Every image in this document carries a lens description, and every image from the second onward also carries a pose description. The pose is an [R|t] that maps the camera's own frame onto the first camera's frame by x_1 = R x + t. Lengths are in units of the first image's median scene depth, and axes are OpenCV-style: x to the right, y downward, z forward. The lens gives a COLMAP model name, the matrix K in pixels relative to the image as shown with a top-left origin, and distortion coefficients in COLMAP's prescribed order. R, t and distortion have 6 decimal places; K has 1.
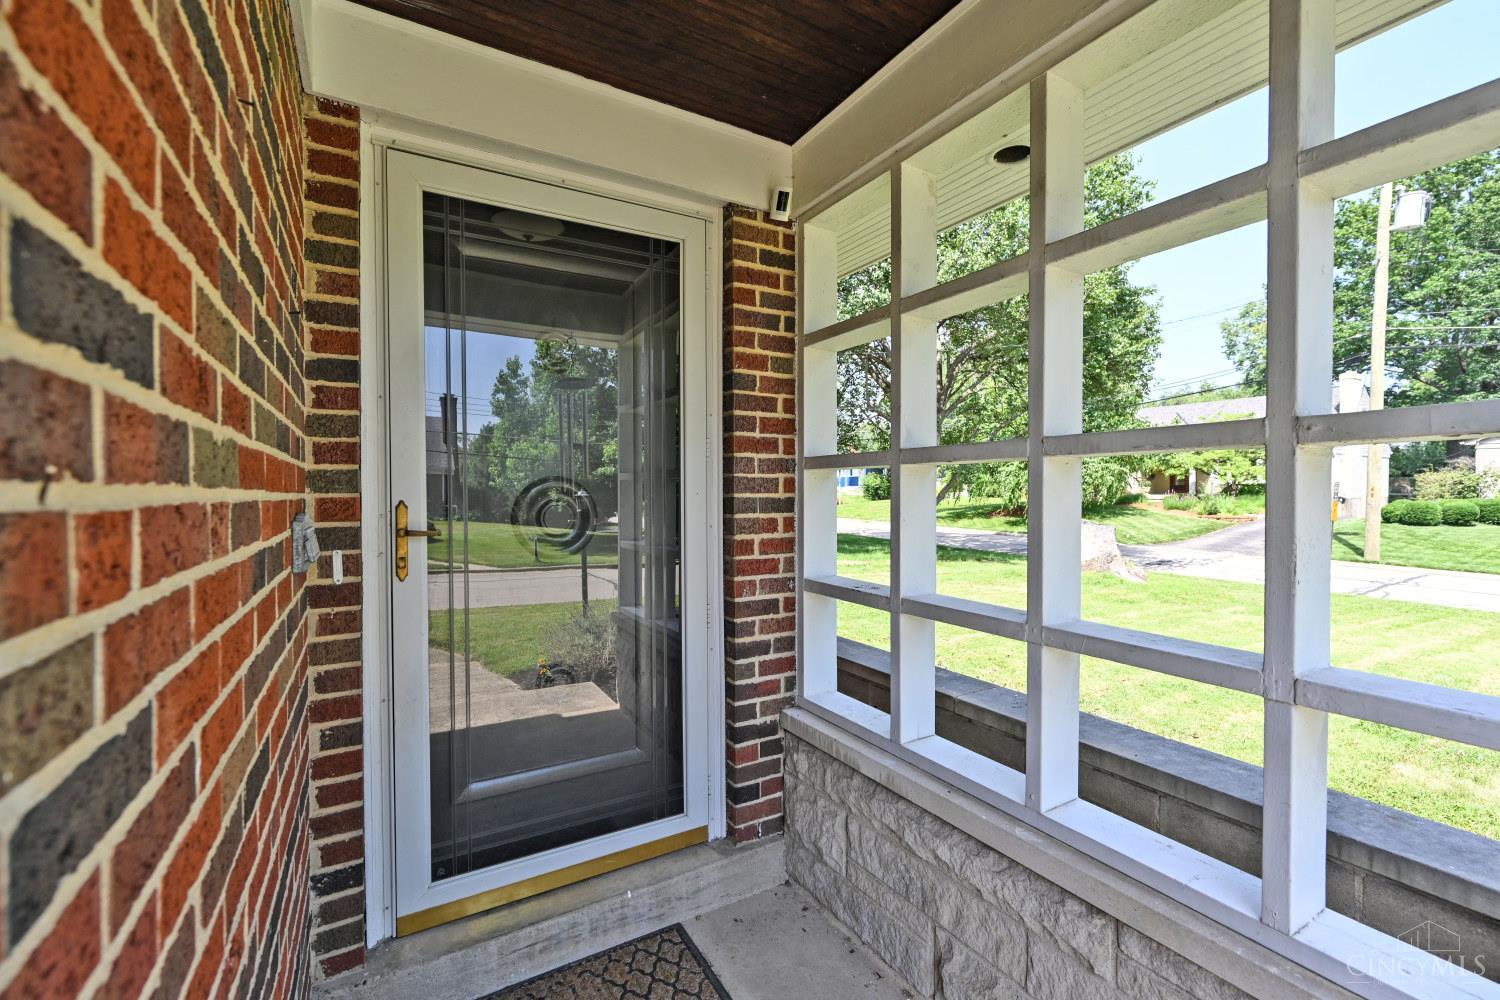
lens RADIAL K [[644.1, 0, 757.0], [0, 644.1, 501.5], [0, 0, 1]] dist [0.001211, 0.000126]
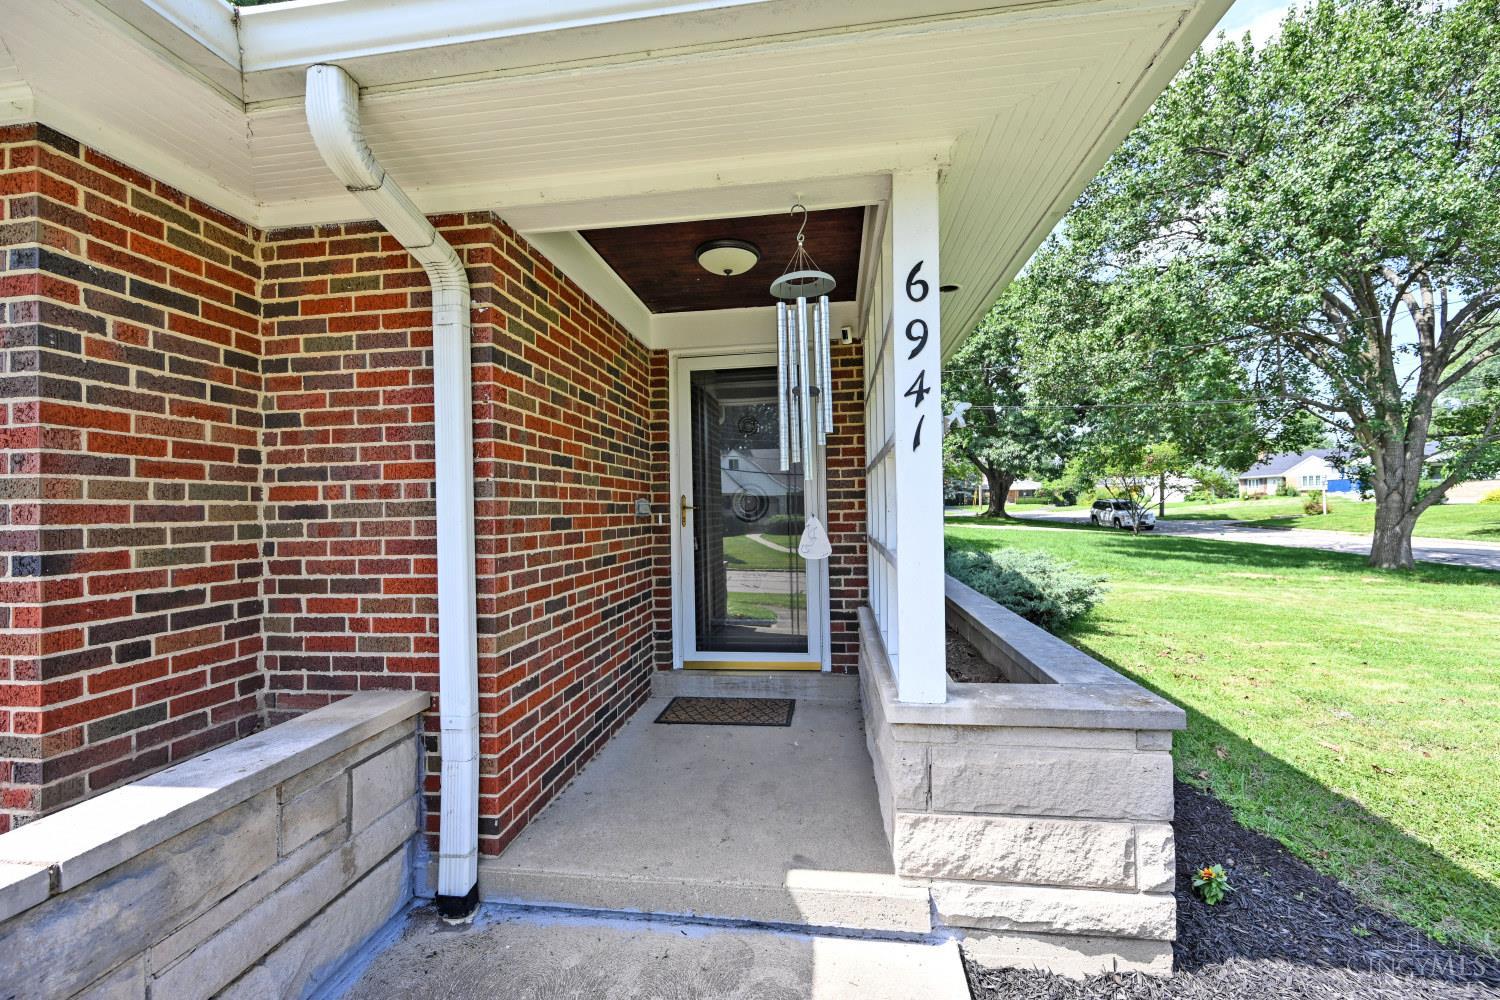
lens RADIAL K [[623.5, 0, 748.8], [0, 623.5, 502.5], [0, 0, 1]] dist [-0.000390, -0.000125]
pose [[0.772316, -0.018384, -0.634972, 0.942443], [0.006418, 0.999756, -0.021139, 0.064605], [0.635206, 0.012250, 0.772246, -0.573654]]
